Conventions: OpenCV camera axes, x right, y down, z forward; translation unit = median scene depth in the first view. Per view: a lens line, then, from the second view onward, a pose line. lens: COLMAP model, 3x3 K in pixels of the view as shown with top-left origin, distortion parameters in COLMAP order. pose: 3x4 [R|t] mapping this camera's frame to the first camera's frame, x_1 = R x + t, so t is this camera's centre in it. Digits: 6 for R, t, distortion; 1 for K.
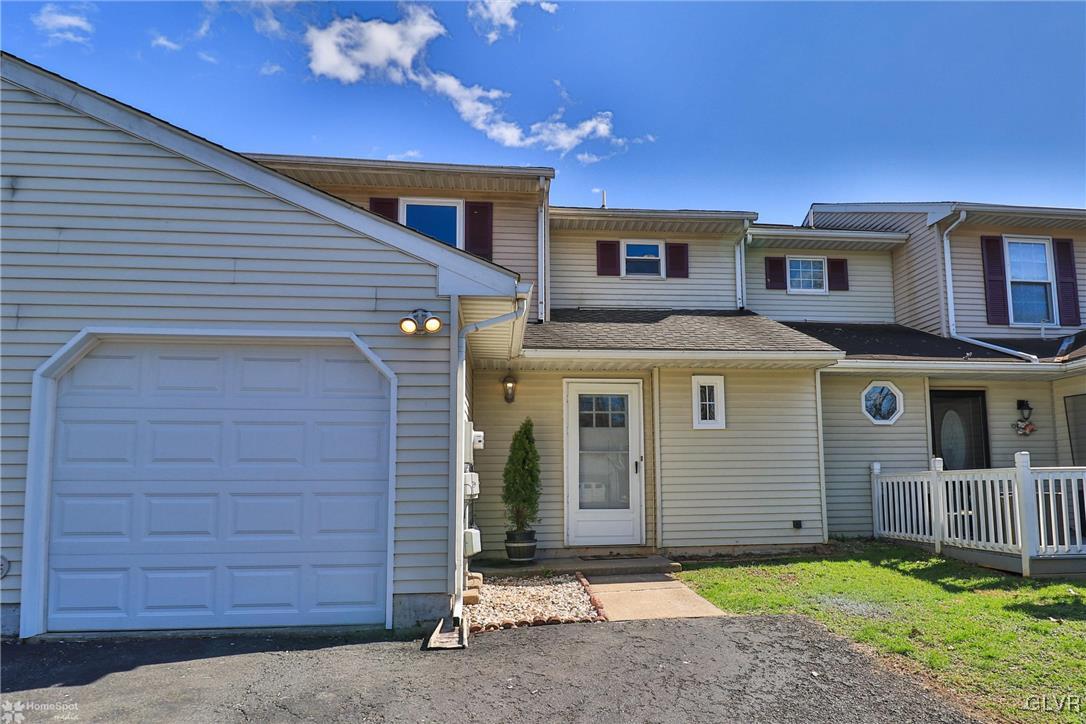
lens RADIAL K [[566.3, 0, 523.2], [0, 566.3, 423.6], [0, 0, 1]] dist [0.004165, -0.005811]
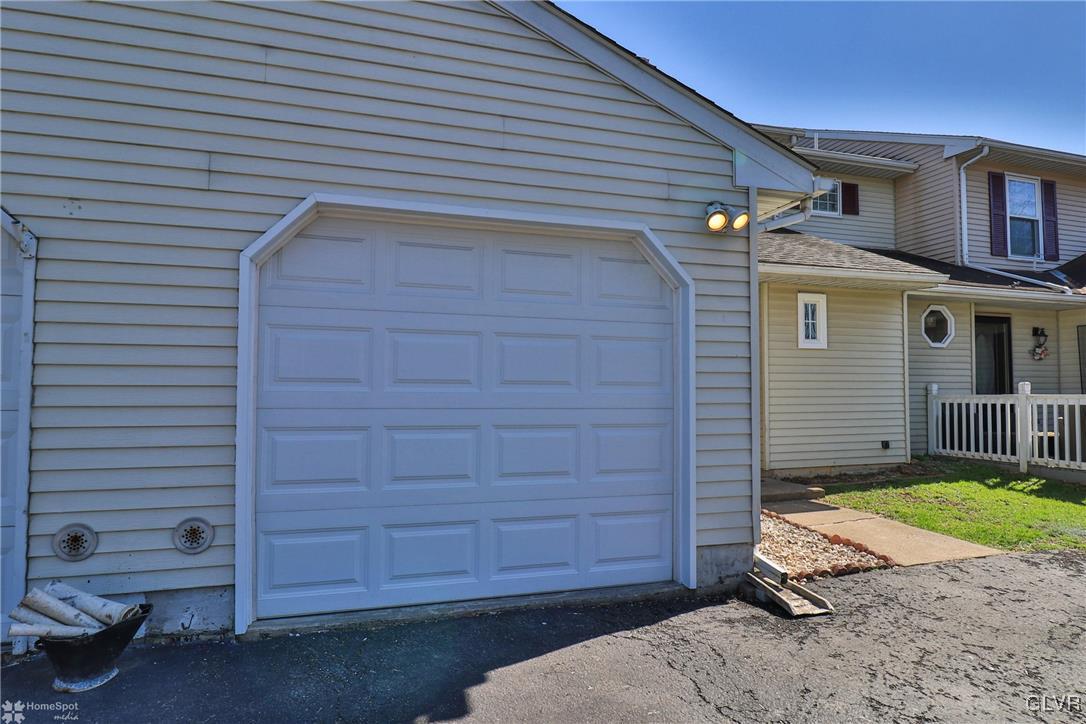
lens RADIAL K [[566.3, 0, 500.5], [0, 566.3, 354.8], [0, 0, 1]] dist [0.004165, -0.005811]
pose [[0.981837, 0.021354, 0.188523, -0.396825], [-0.029197, 0.998816, 0.038920, -0.001778], [-0.187469, -0.043717, 0.981297, 0.149154]]
